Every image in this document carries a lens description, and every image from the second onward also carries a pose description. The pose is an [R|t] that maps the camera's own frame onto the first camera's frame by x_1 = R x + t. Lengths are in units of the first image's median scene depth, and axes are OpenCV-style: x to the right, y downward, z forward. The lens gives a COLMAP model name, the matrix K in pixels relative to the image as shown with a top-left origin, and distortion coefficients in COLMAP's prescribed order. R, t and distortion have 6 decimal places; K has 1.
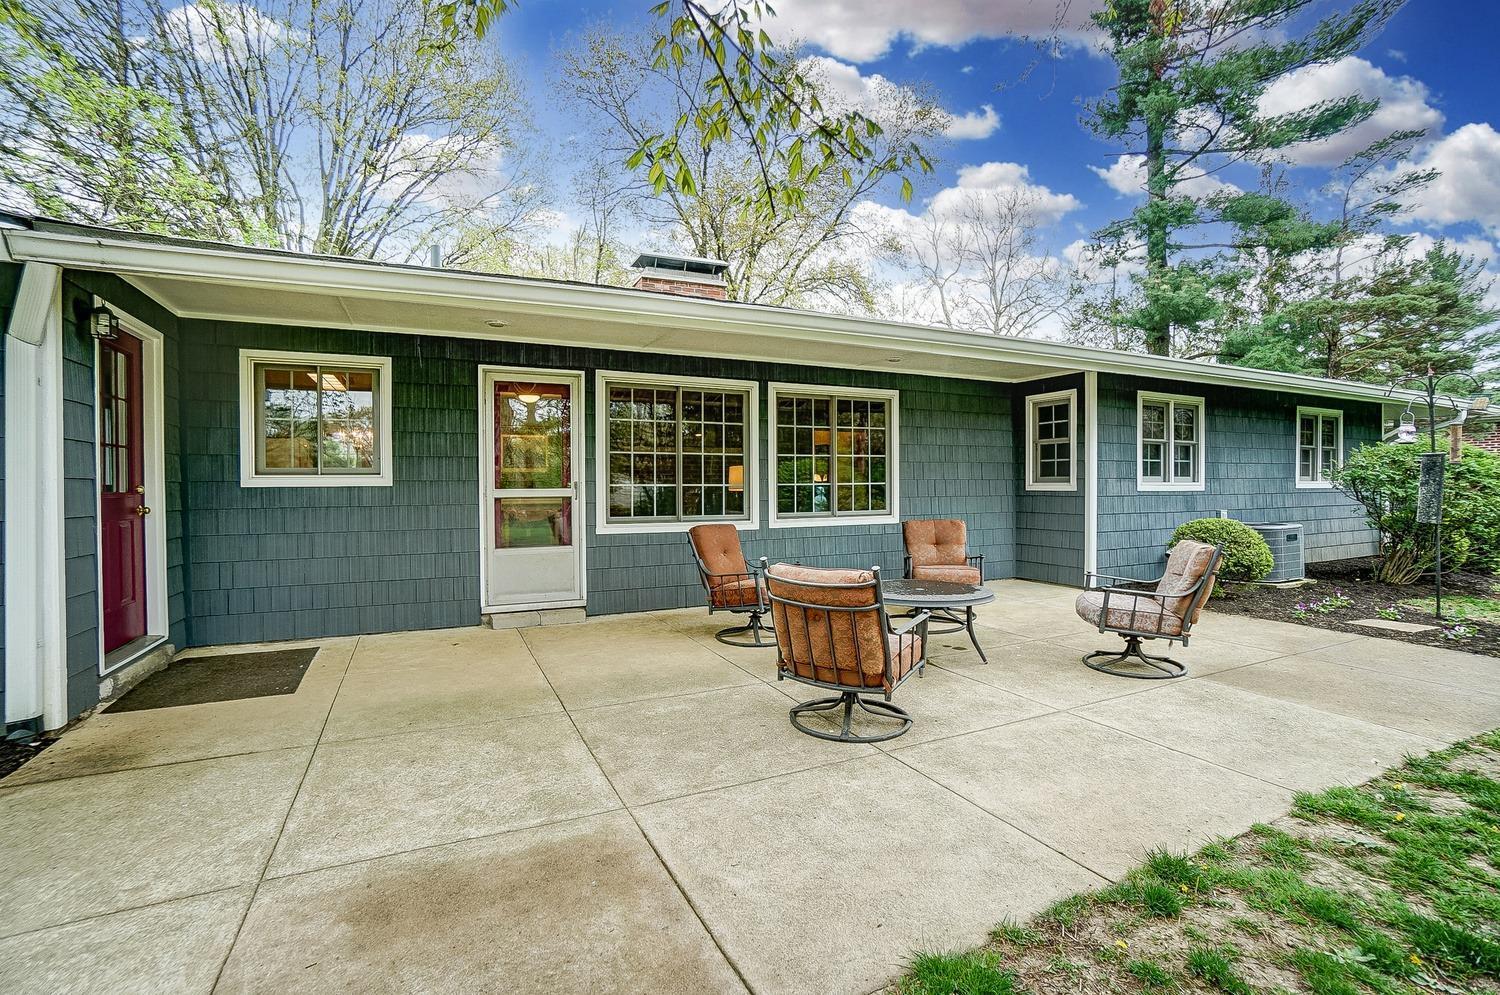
lens RADIAL K [[672.3, 0, 745.0], [0, 672.3, 496.8], [0, 0, 1]] dist [-0.017278, 0.000473]
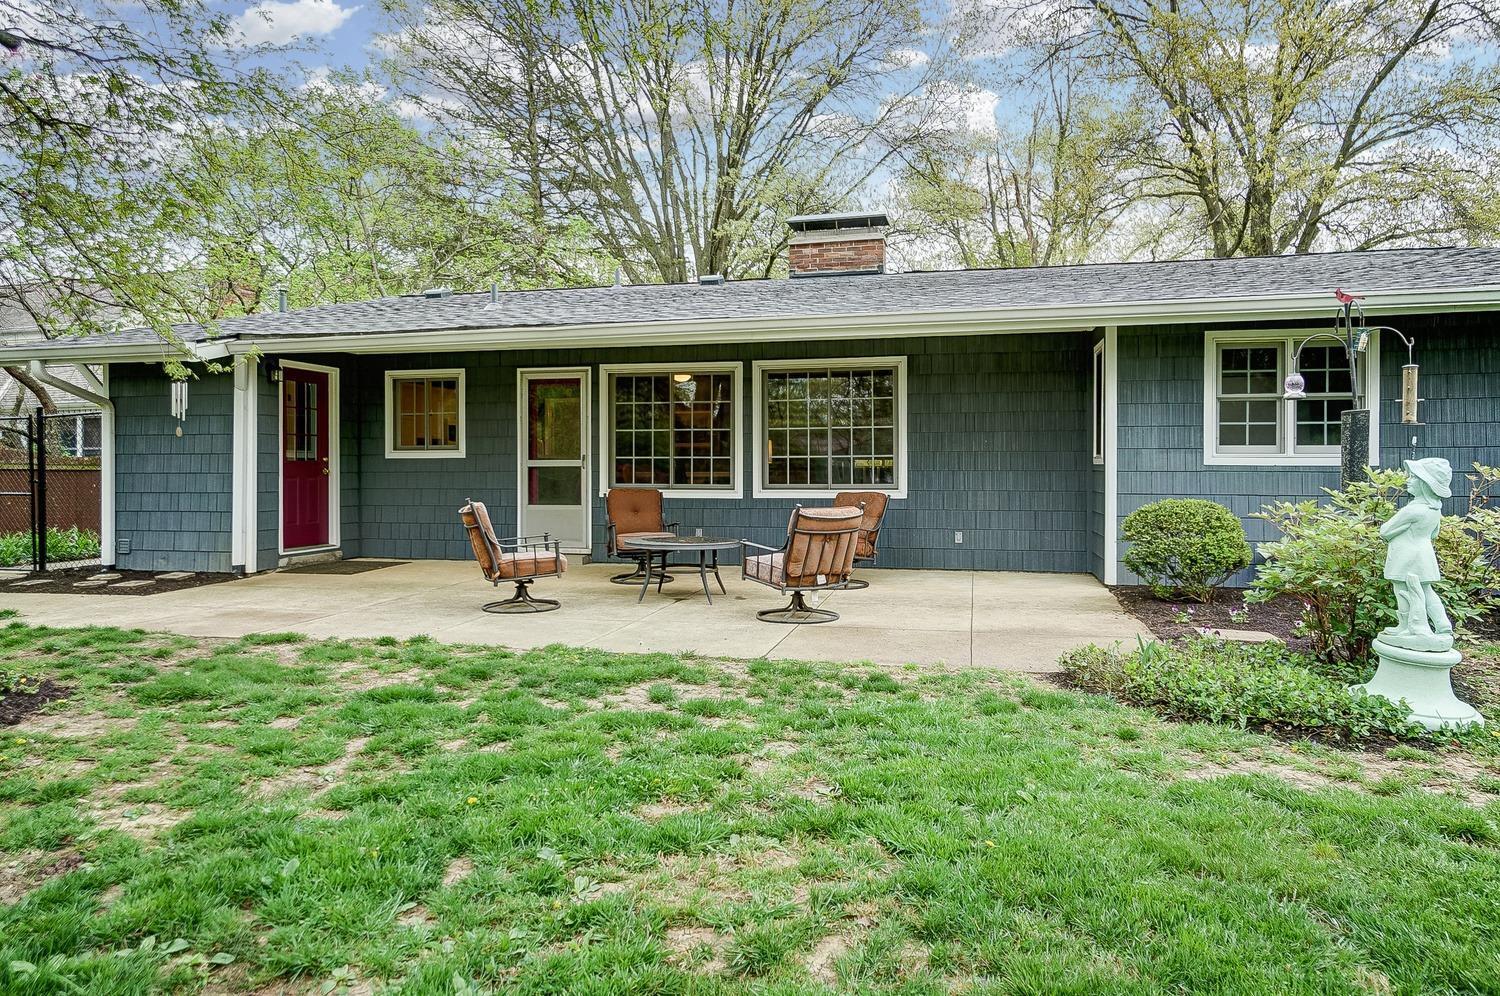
lens RADIAL K [[972.4, 0, 743.0], [0, 972.4, 460.6], [0, 0, 1]] dist [0.003325, 0.000092]
pose [[0.791030, 0.001780, -0.611775, 1.089784], [-0.011724, 0.999856, -0.012250, 0.007668], [0.611665, 0.016863, 0.790937, -0.258398]]
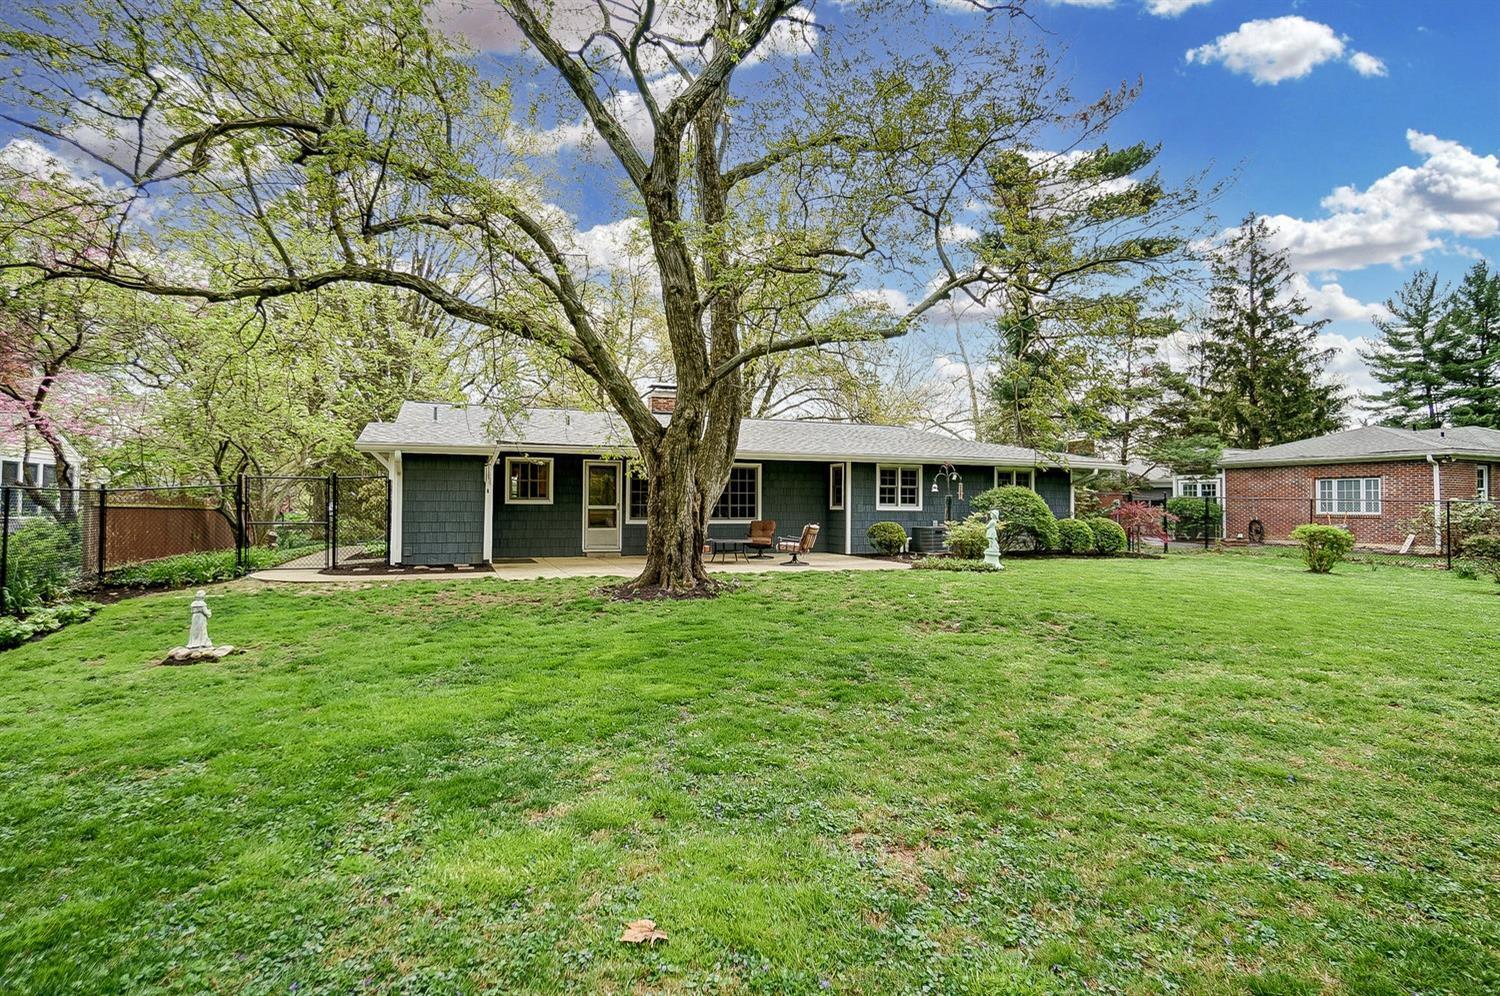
lens RADIAL K [[784.3, 0, 753.1], [0, 784.3, 498.2], [0, 0, 1]] dist [0.002049, 0.000322]
pose [[0.998973, 0.011116, -0.043914, 0.390911], [-0.012361, 0.999526, -0.028188, 0.034968], [0.043580, 0.028702, 0.998638, -1.951214]]
